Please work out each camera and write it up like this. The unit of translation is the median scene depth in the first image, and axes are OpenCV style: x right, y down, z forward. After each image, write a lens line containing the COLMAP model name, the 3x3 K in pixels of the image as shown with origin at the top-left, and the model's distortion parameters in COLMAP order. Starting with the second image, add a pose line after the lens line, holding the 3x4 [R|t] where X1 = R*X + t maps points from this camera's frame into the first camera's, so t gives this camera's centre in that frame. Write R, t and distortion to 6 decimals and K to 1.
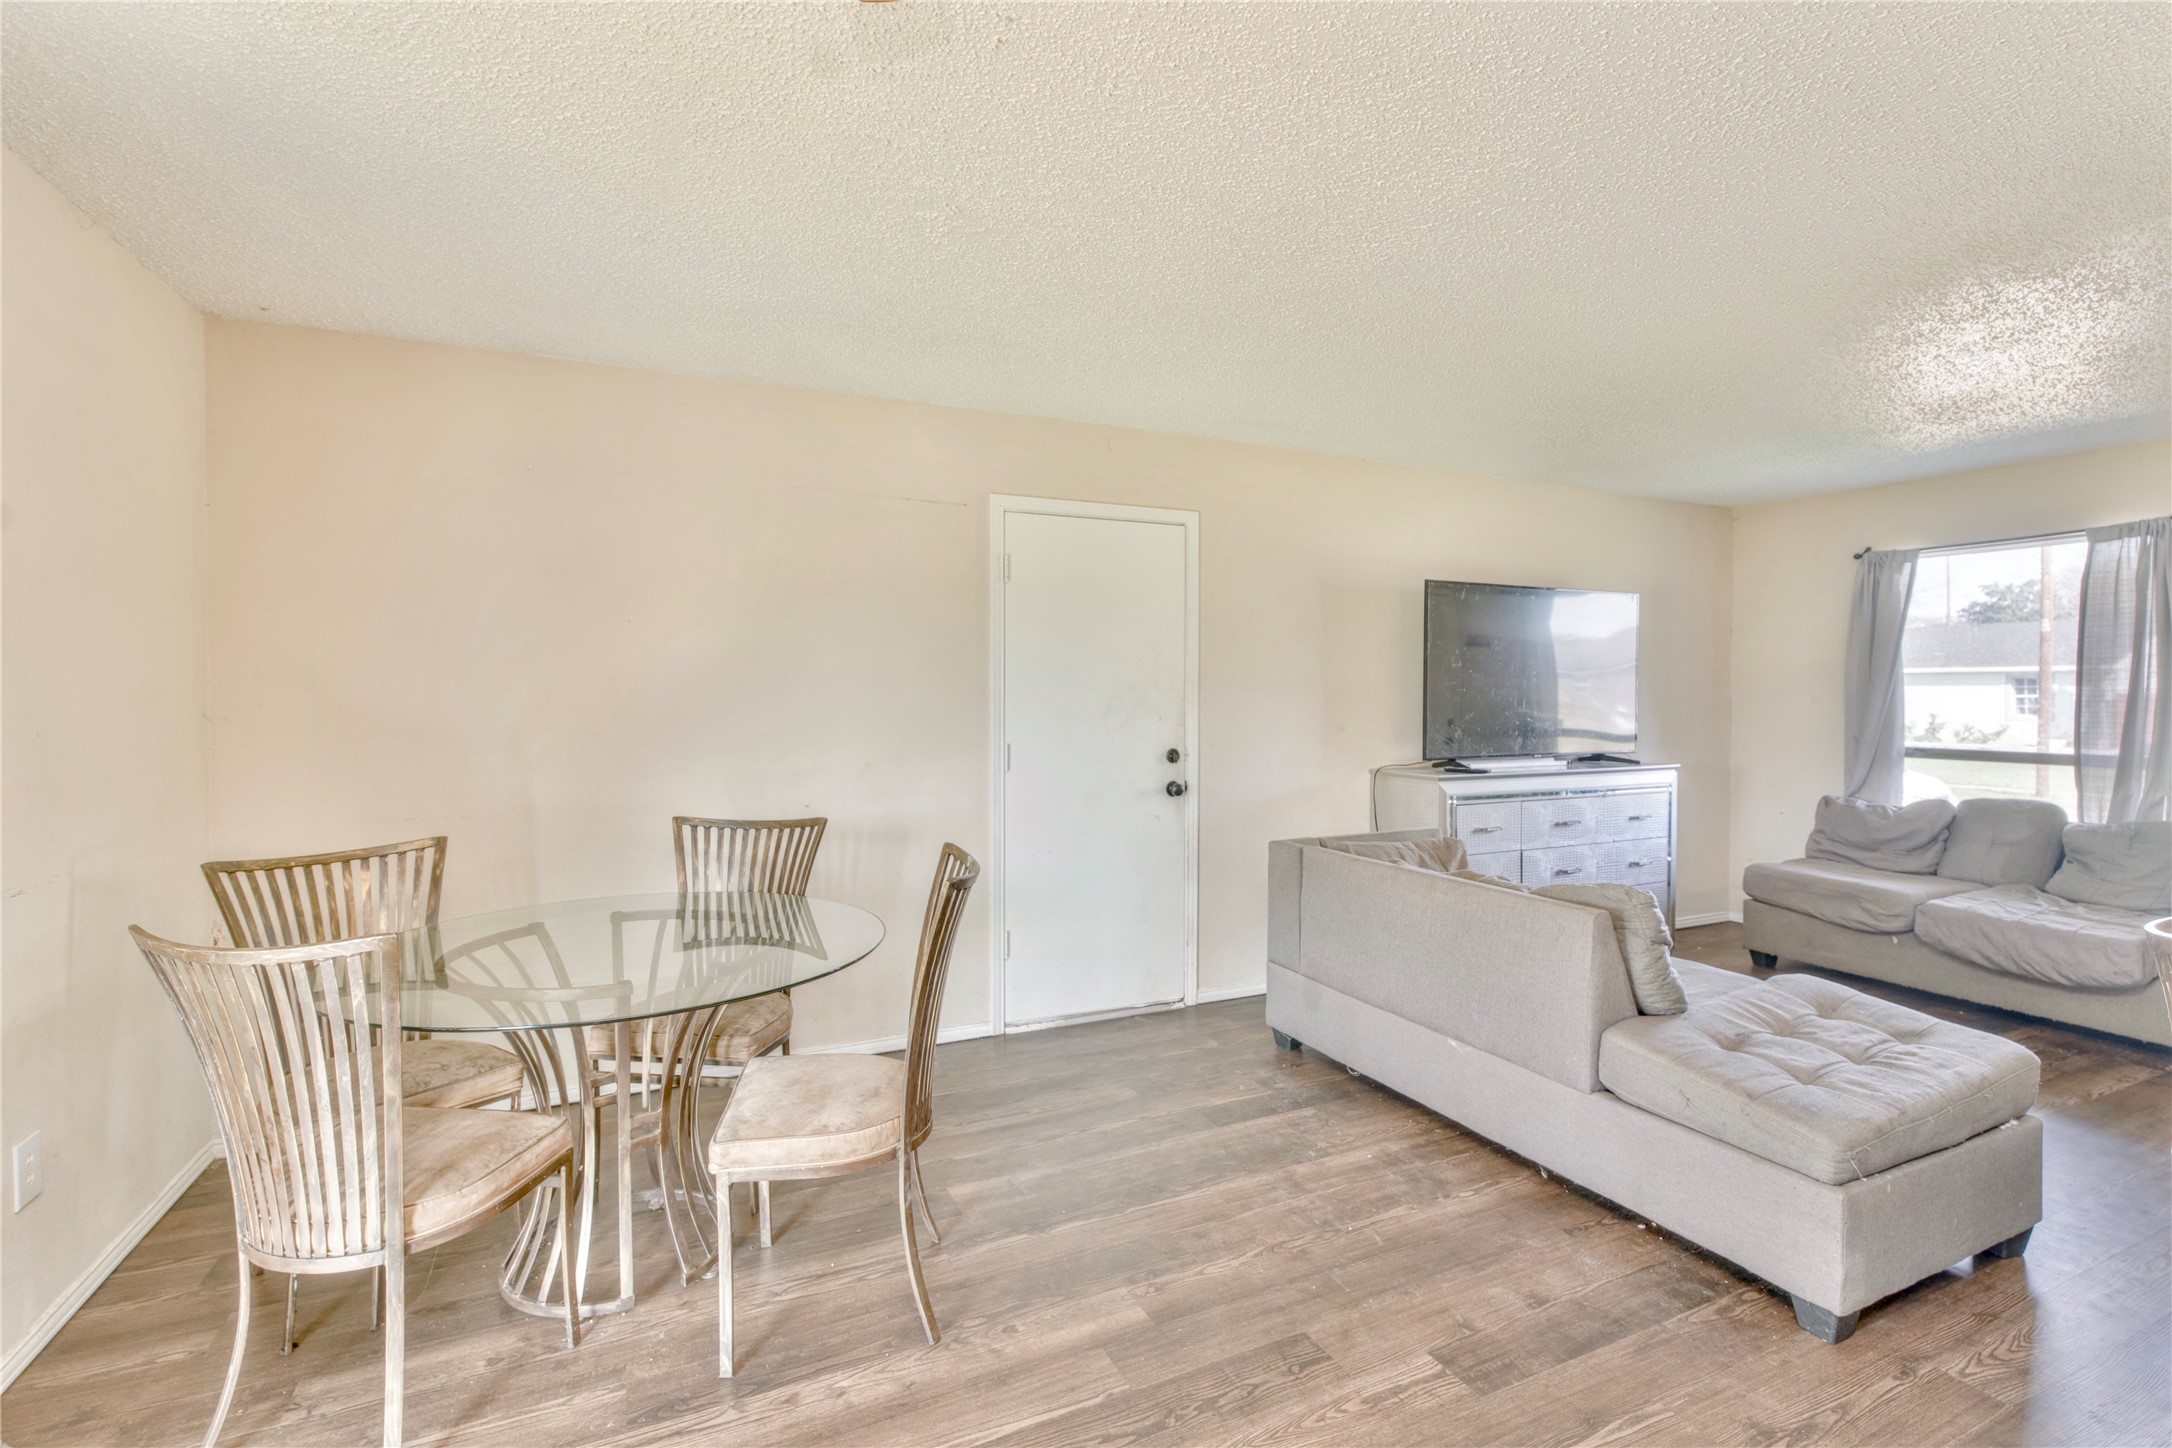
lens RADIAL K [[974.4, 0, 1091.4], [0, 974.4, 696.7], [0, 0, 1]] dist [-0.009798, 0.001405]
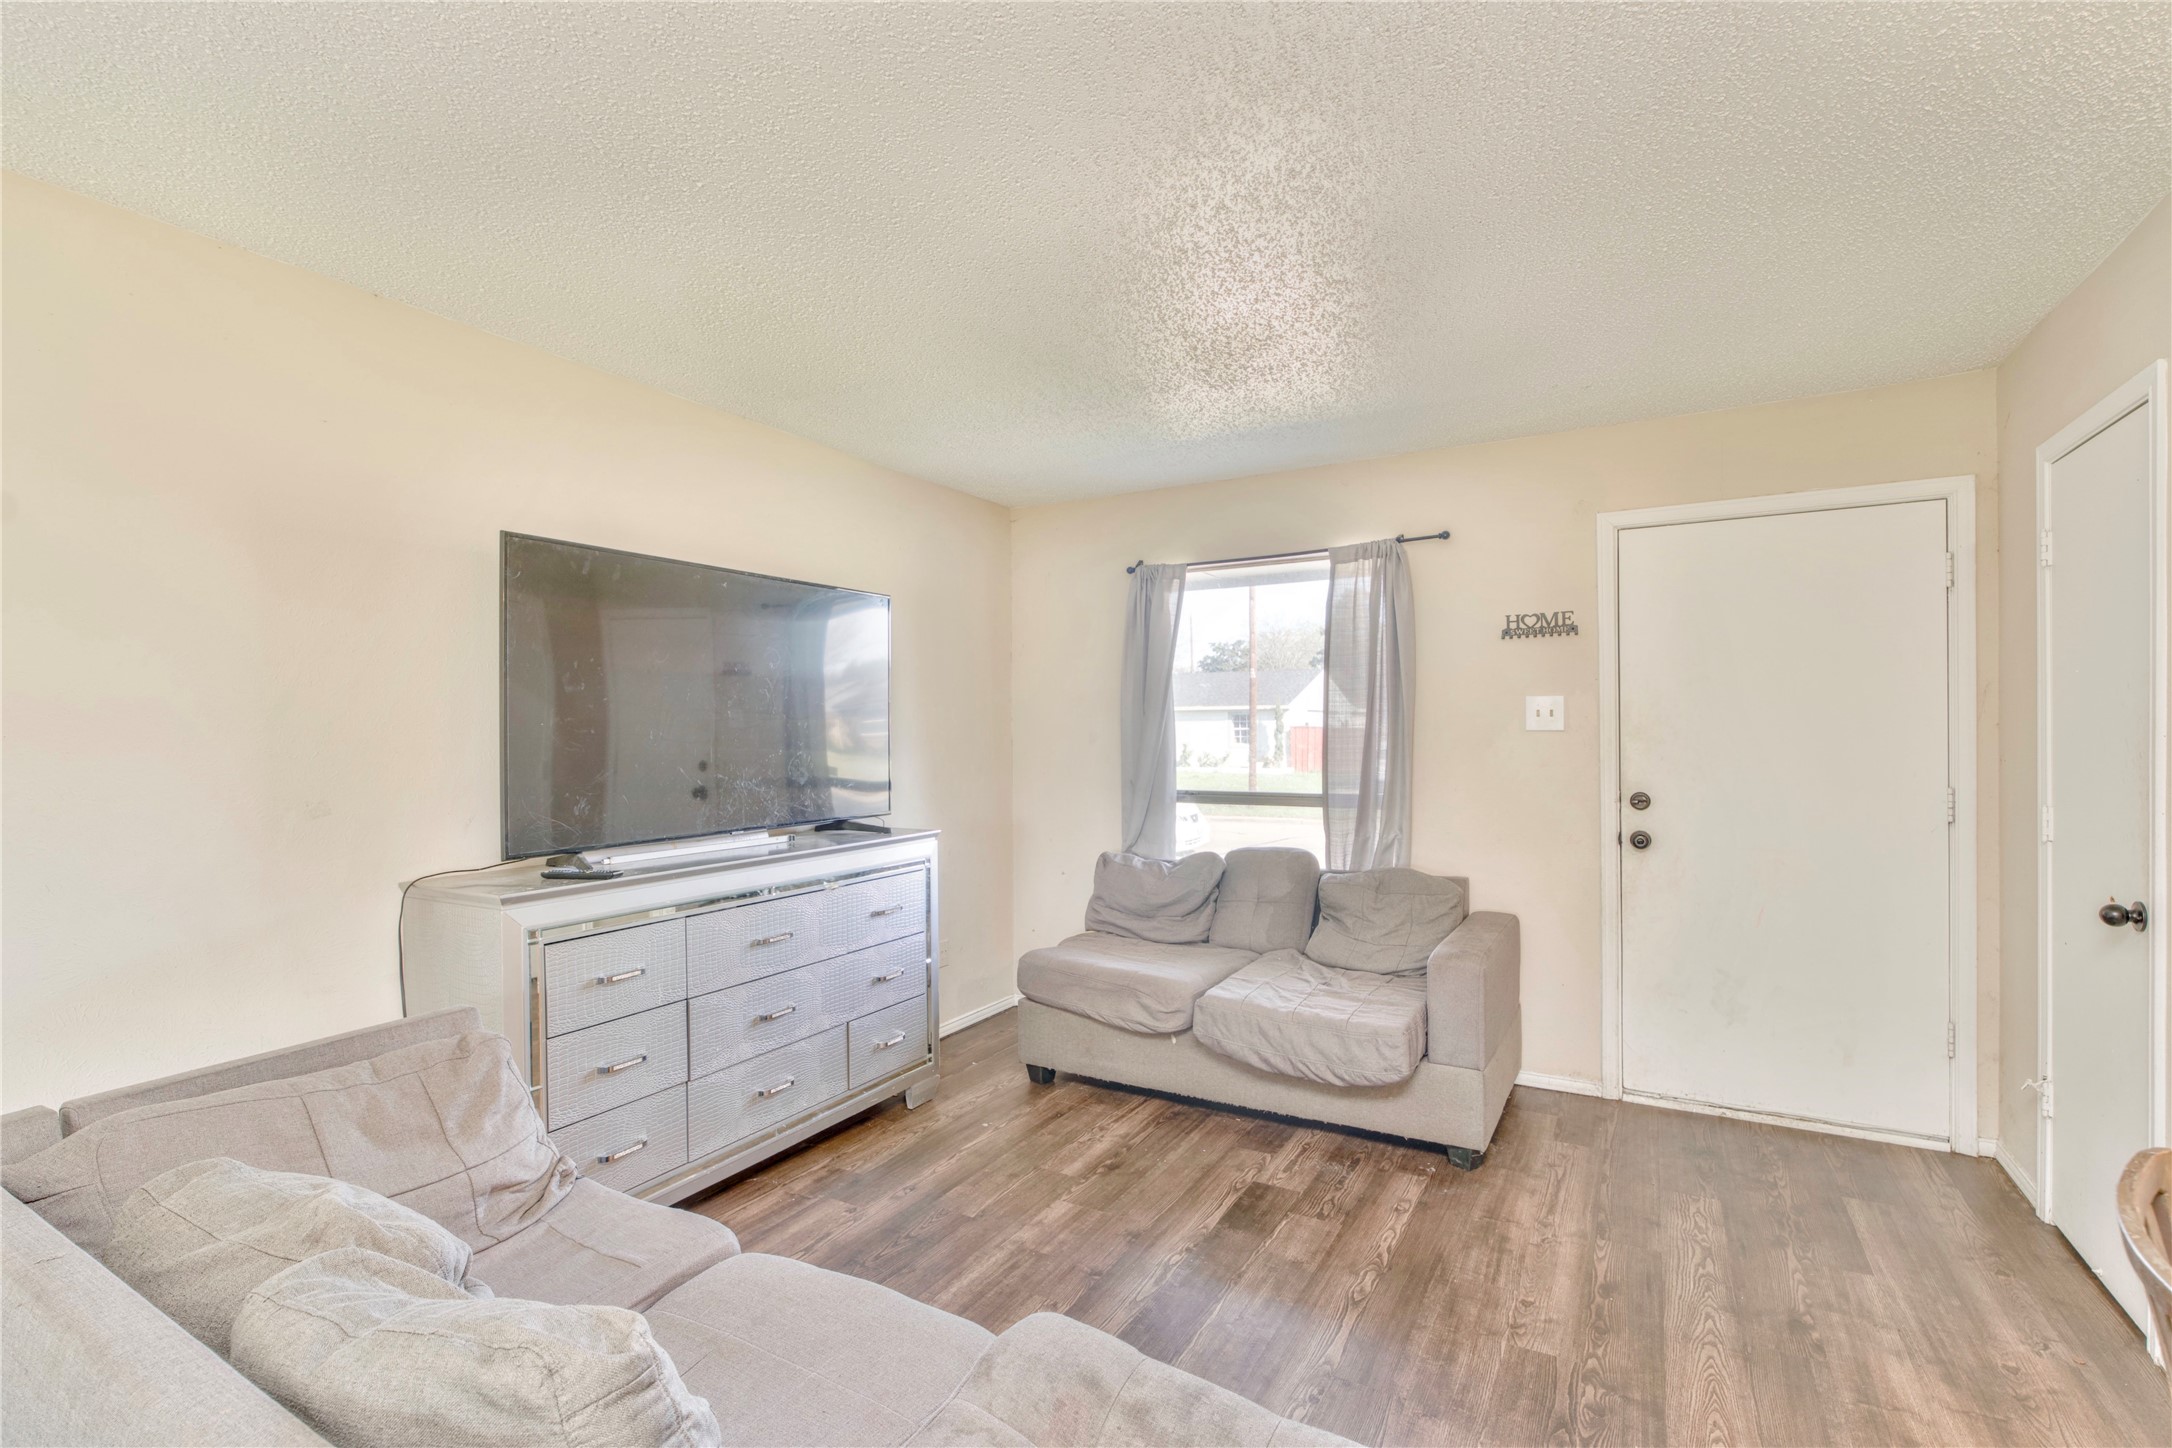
lens RADIAL K [[974.4, 0, 1082.3], [0, 974.4, 727.4], [0, 0, 1]] dist [-0.009798, 0.001405]
pose [[0.817873, -0.008945, 0.575329, 0.290186], [0.013341, 0.999905, -0.003419, -0.003136], [-0.575244, 0.010472, 0.817915, 0.360240]]
